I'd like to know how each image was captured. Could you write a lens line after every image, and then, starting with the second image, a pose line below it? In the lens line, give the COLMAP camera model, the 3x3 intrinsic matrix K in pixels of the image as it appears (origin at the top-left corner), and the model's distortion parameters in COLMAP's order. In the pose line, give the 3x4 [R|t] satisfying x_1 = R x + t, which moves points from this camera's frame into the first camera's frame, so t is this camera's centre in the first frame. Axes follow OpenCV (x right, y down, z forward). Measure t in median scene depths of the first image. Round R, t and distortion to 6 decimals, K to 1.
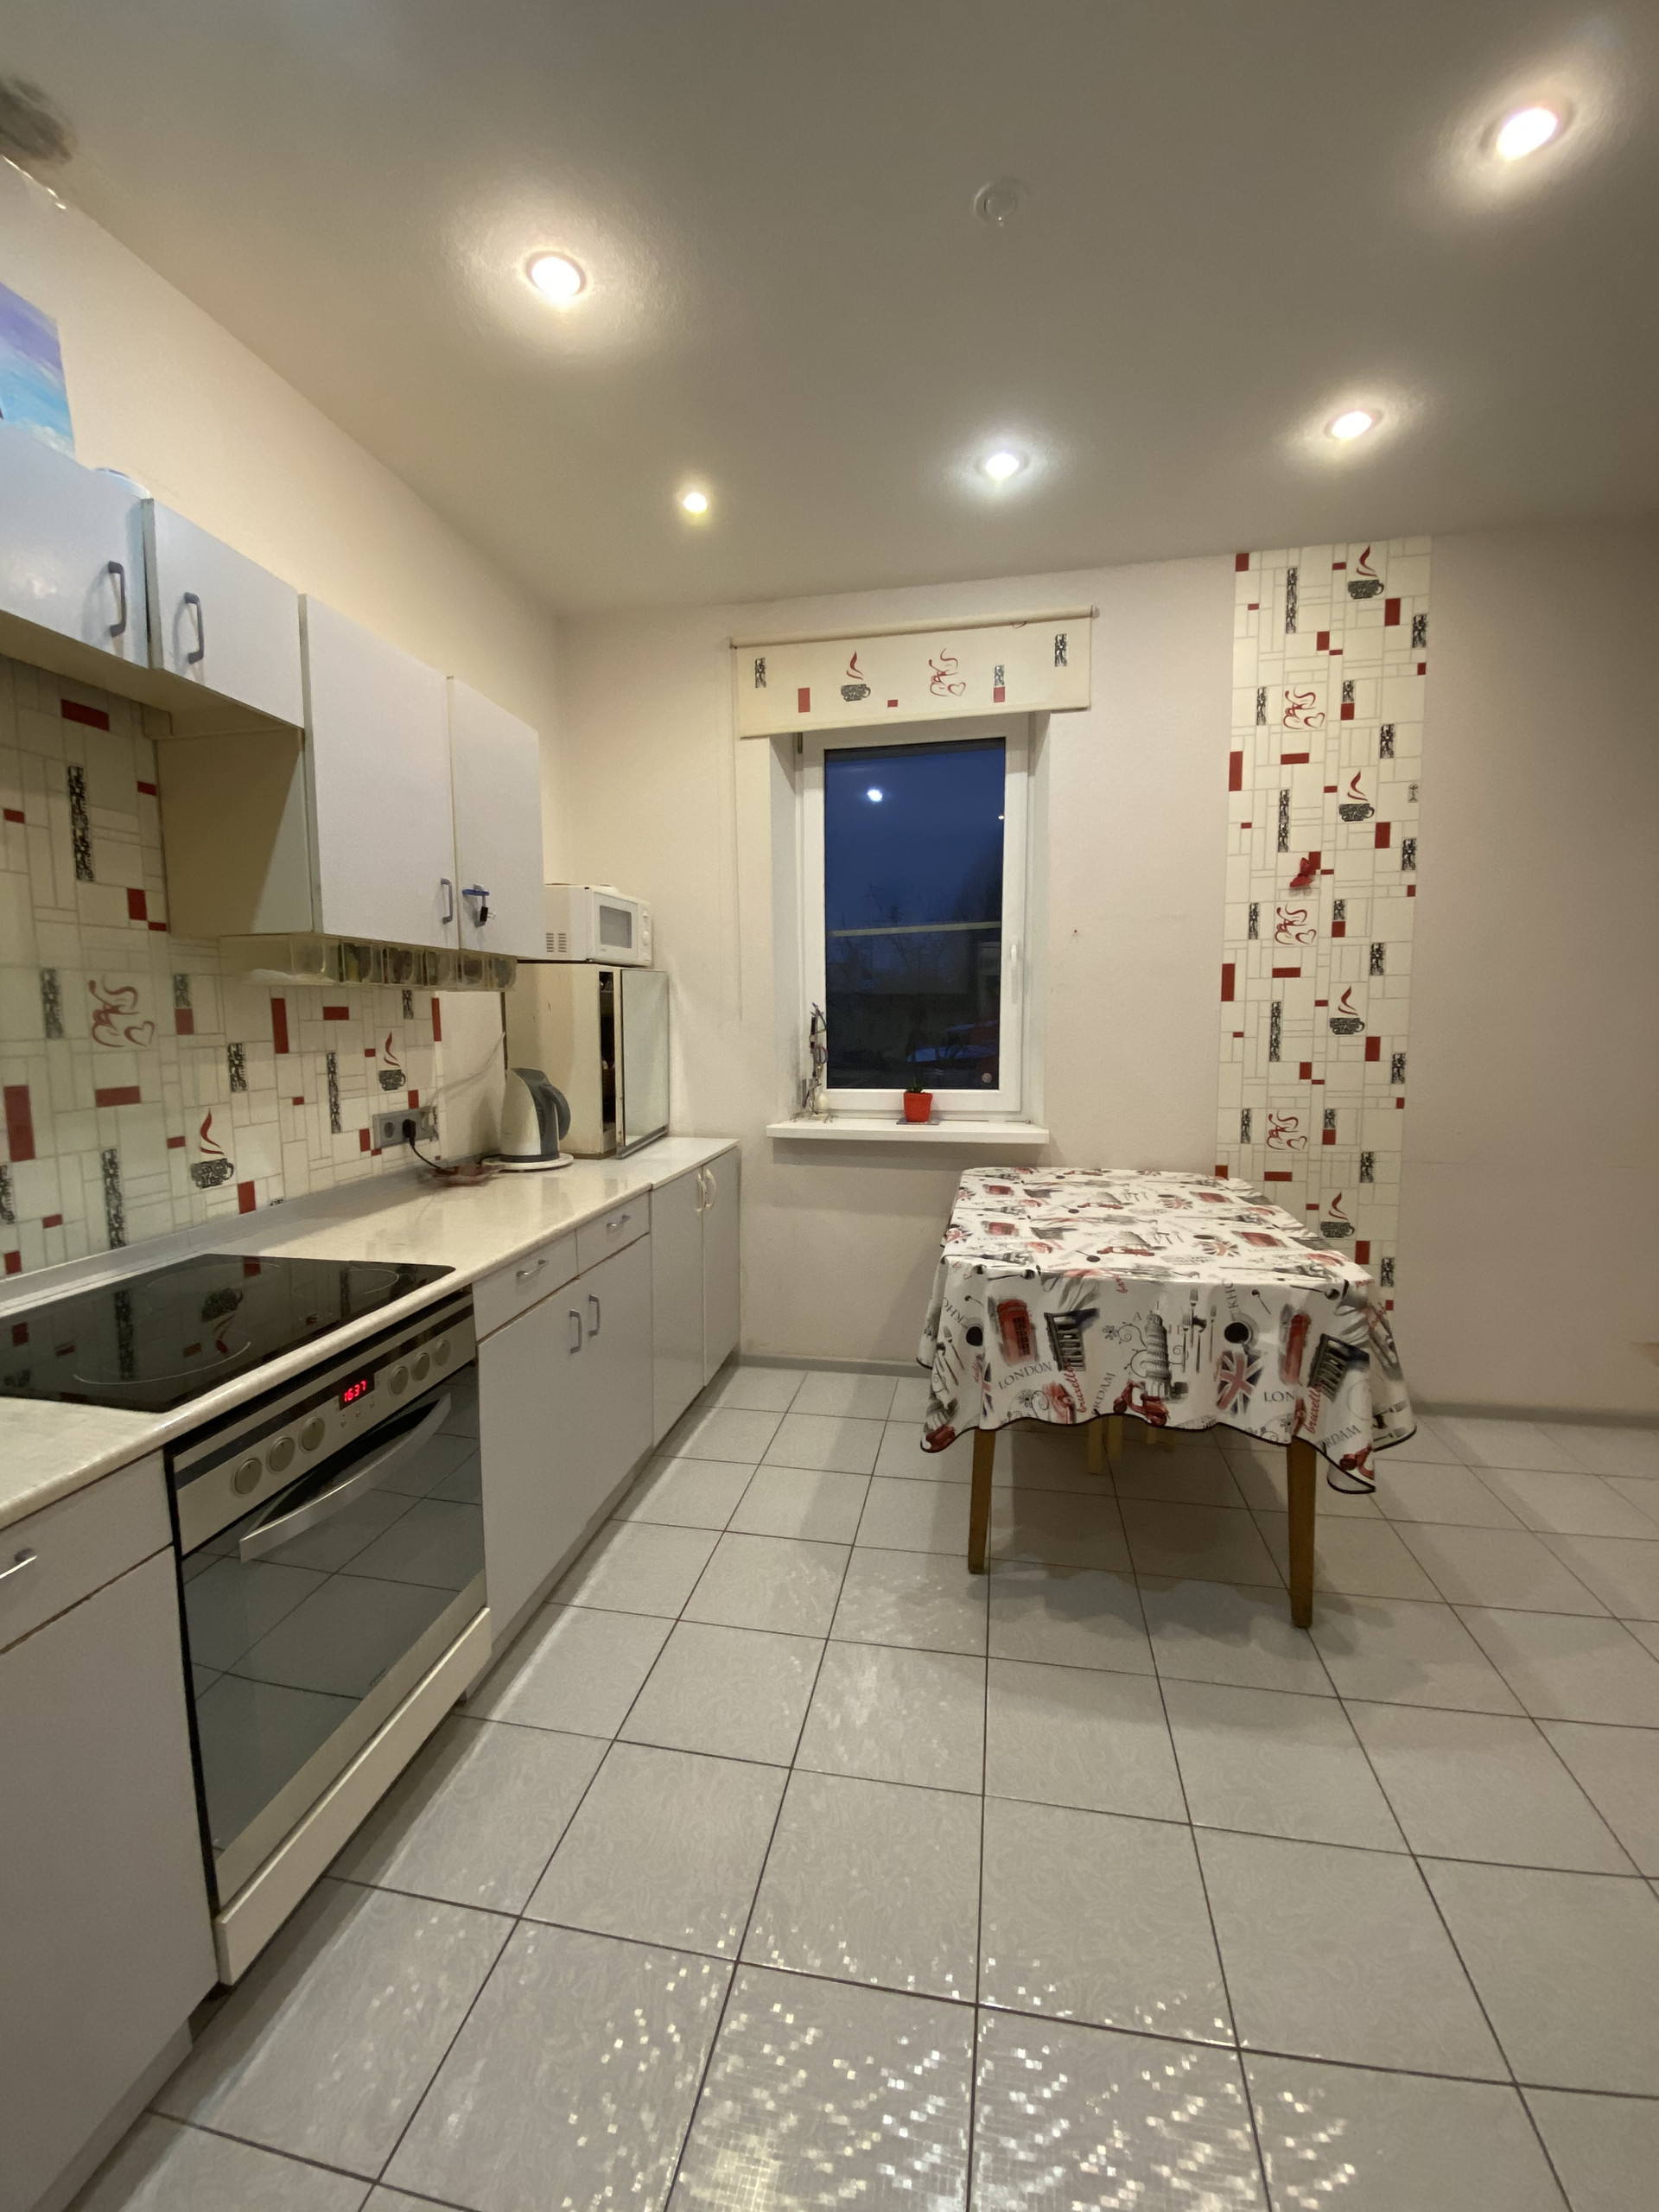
lens RADIAL K [[878.1, 0, 824.5], [0, 878.1, 1102.5], [0, 0, 1]] dist [0.016479, -0.030972]
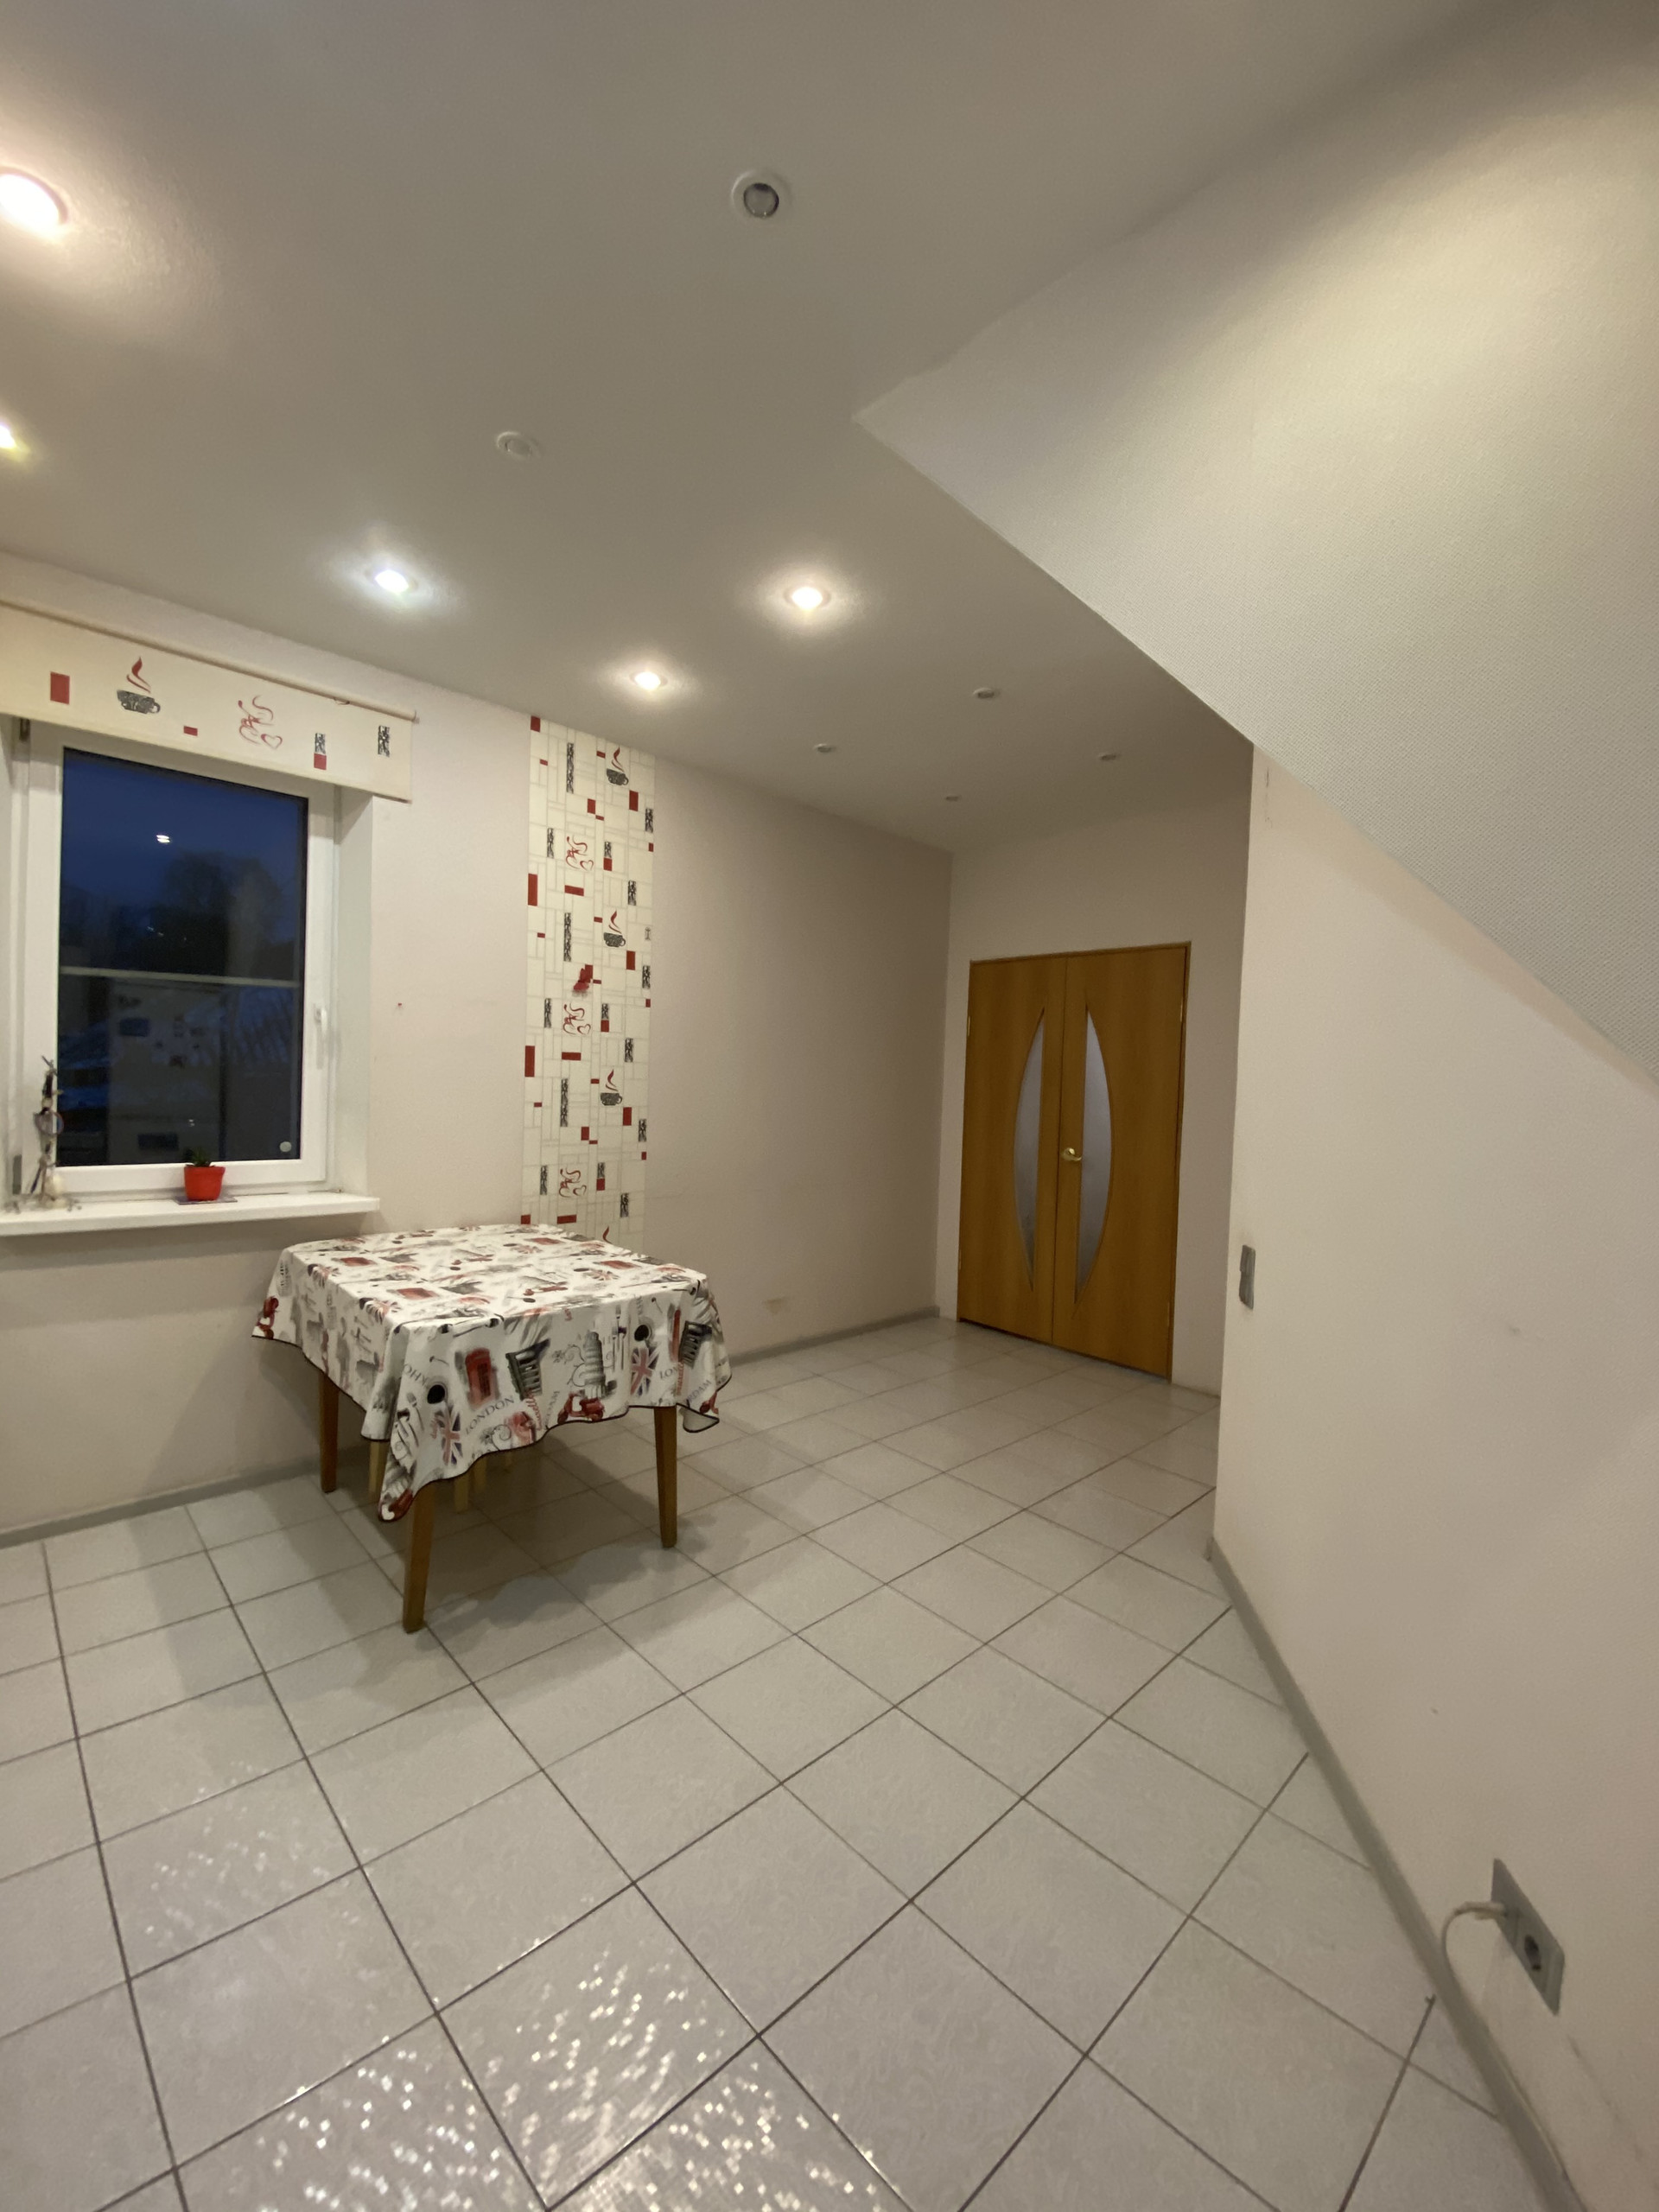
lens RADIAL K [[878.1, 0, 824.5], [0, 878.1, 1102.5], [0, 0, 1]] dist [0.016479, -0.030972]
pose [[0.565585, 0.006238, 0.824666, -0.433917], [0.044143, 0.998309, -0.037826, -0.024650], [-0.823507, 0.057797, 0.564354, -0.009325]]
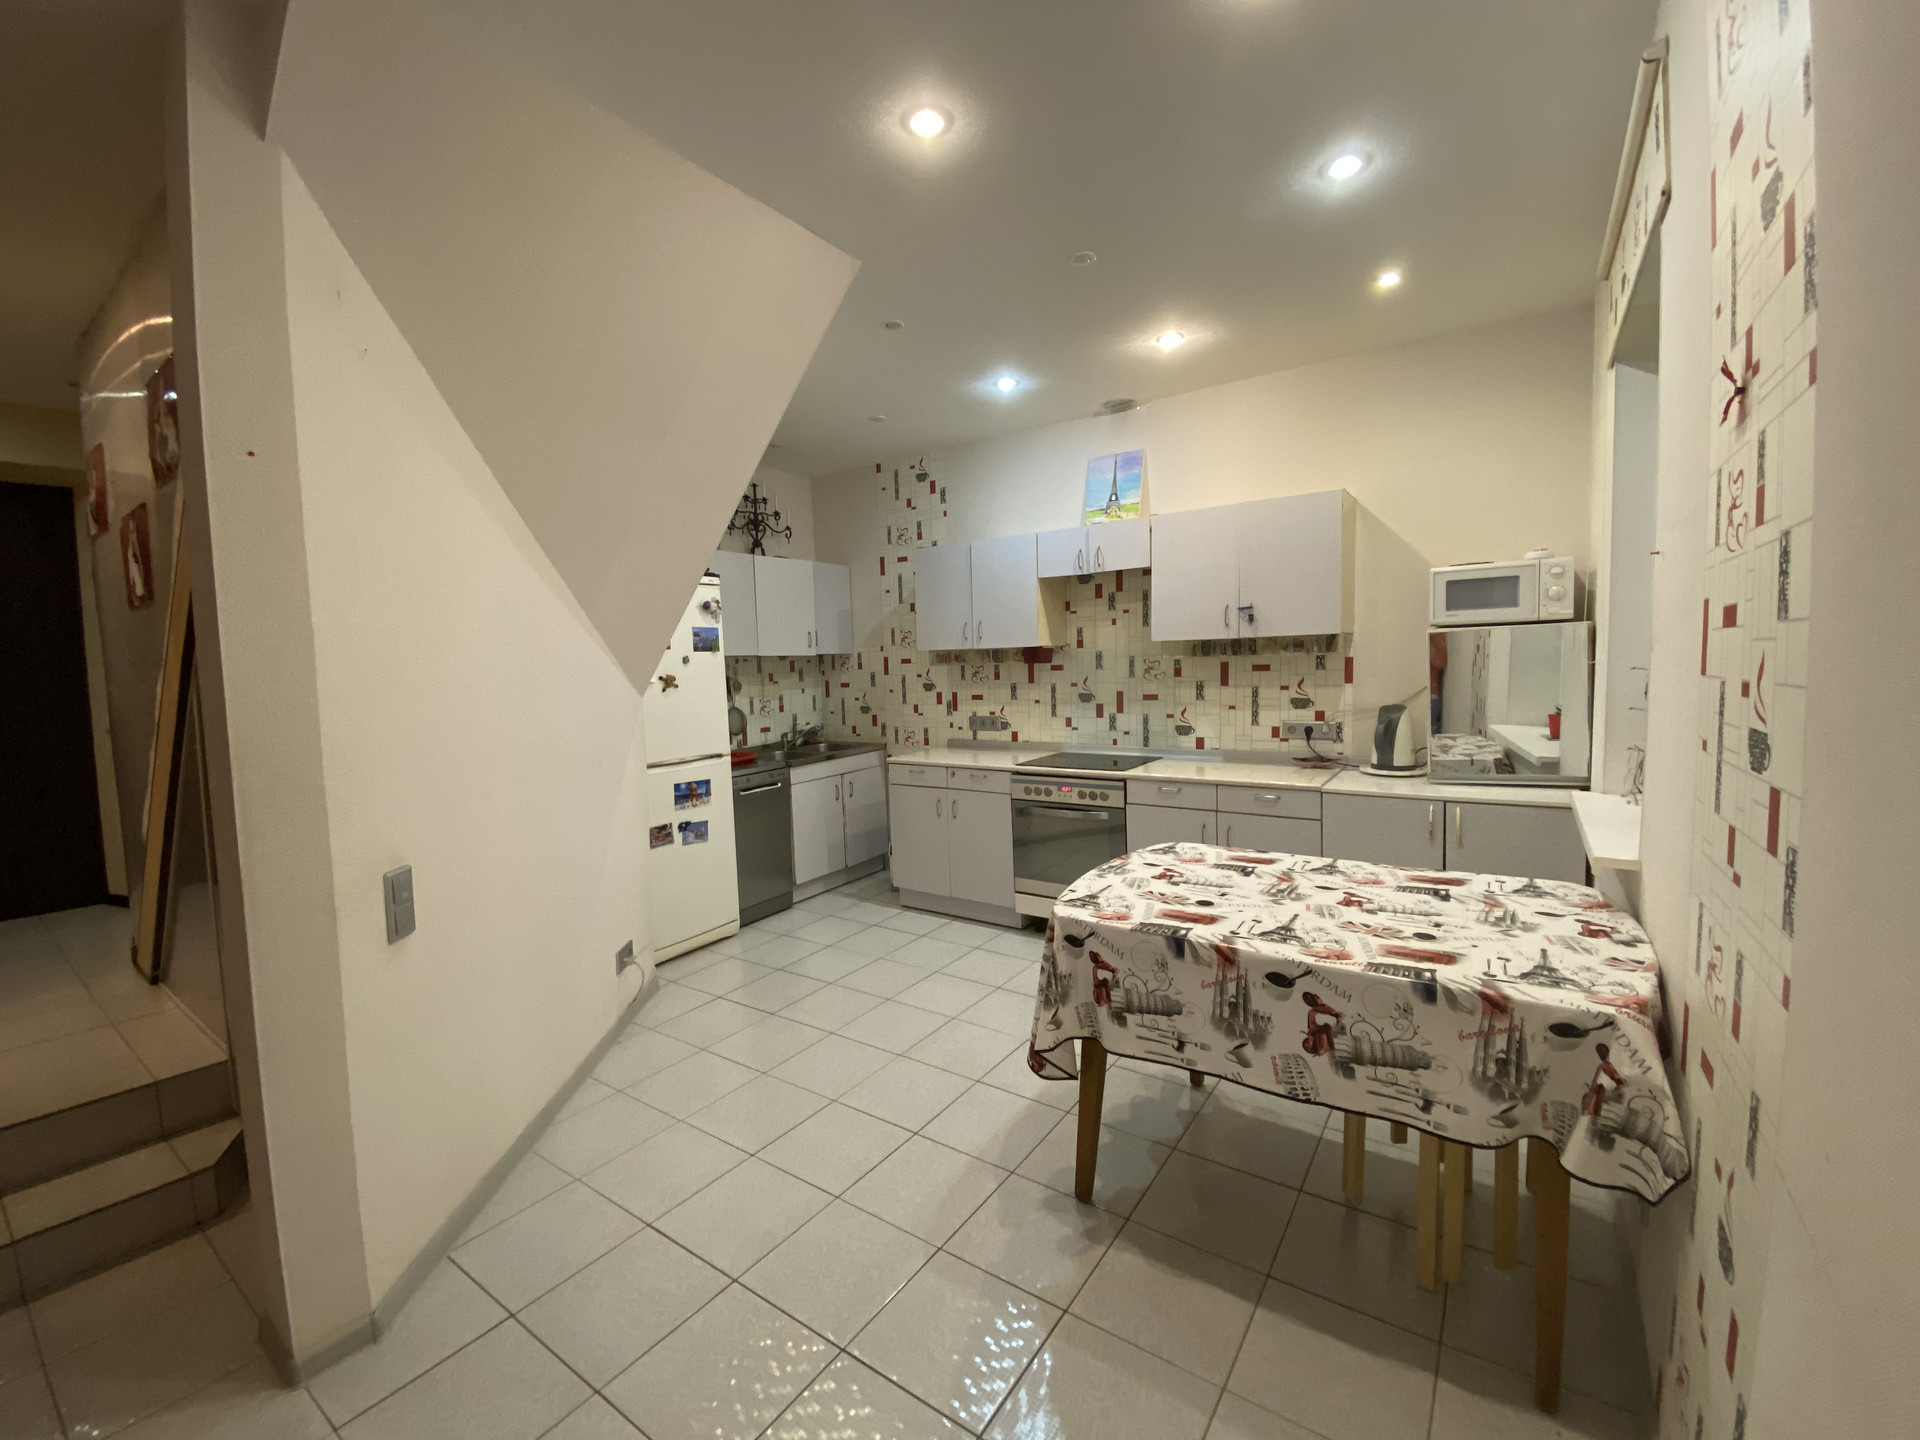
lens RADIAL K [[762.2, 0, 960.0], [0, 762.2, 720.0], [0, 0, 1]] dist [0.016479, -0.030972]
pose [[-0.403397, 0.088400, -0.910745, 1.452418], [-0.062275, 0.990362, 0.123711, -0.168001], [0.912904, 0.106621, -0.394004, 1.145173]]
